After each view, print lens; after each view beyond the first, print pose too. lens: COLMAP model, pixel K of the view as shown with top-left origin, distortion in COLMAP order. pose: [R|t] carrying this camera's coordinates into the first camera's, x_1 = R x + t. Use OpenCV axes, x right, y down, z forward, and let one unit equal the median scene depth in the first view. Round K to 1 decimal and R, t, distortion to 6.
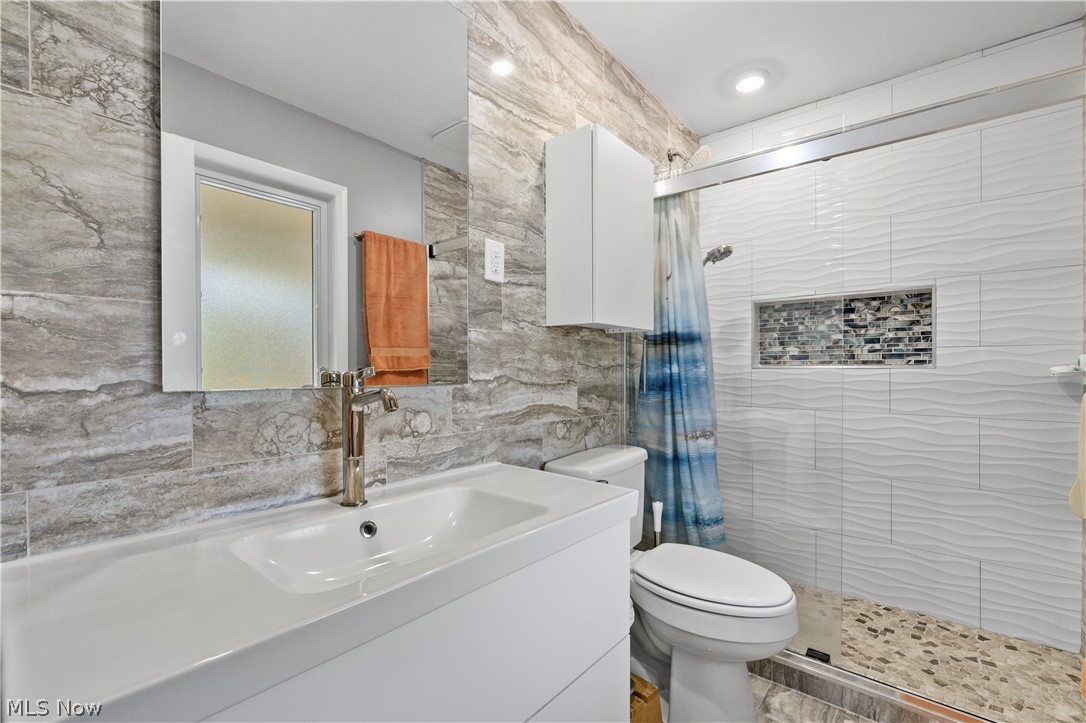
lens RADIAL K [[467.9, 0, 546.0], [0, 467.9, 382.3], [0, 0, 1]] dist [-0.000805, -0.000148]
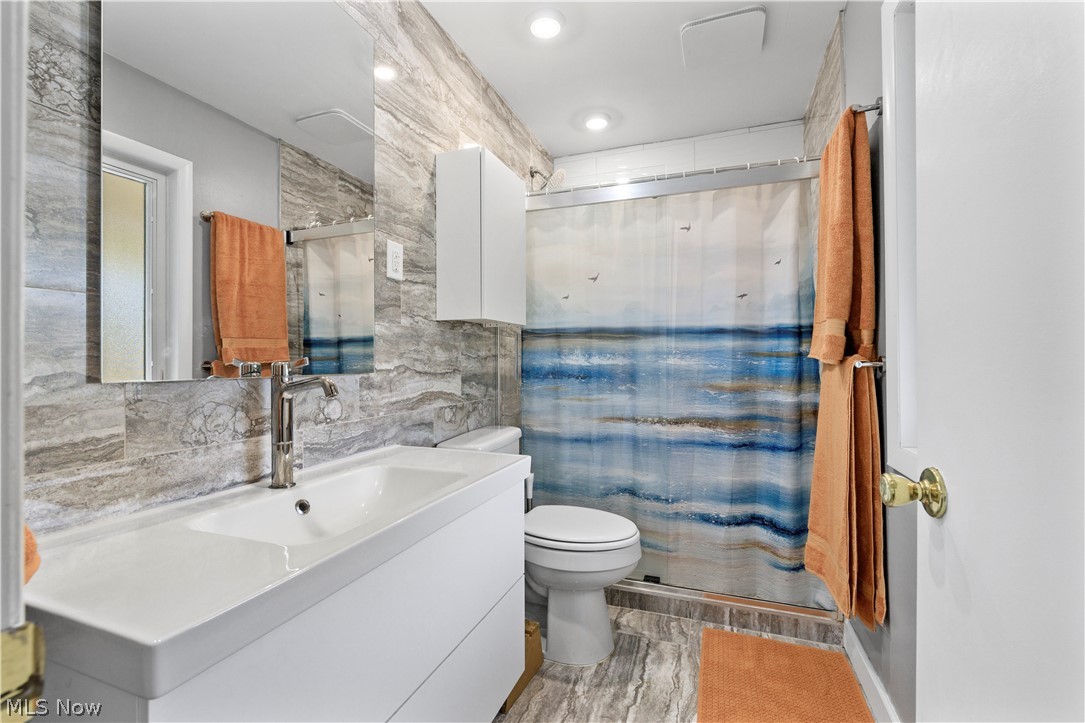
lens RADIAL K [[467.5, 0, 545.5], [0, 467.5, 382.3], [0, 0, 1]] dist [-0.000805, -0.000148]
pose [[0.943507, -0.024598, 0.330437, -0.139415], [0.018540, 0.999598, 0.021471, 0.008146], [-0.330832, -0.014132, 0.943584, -0.145943]]
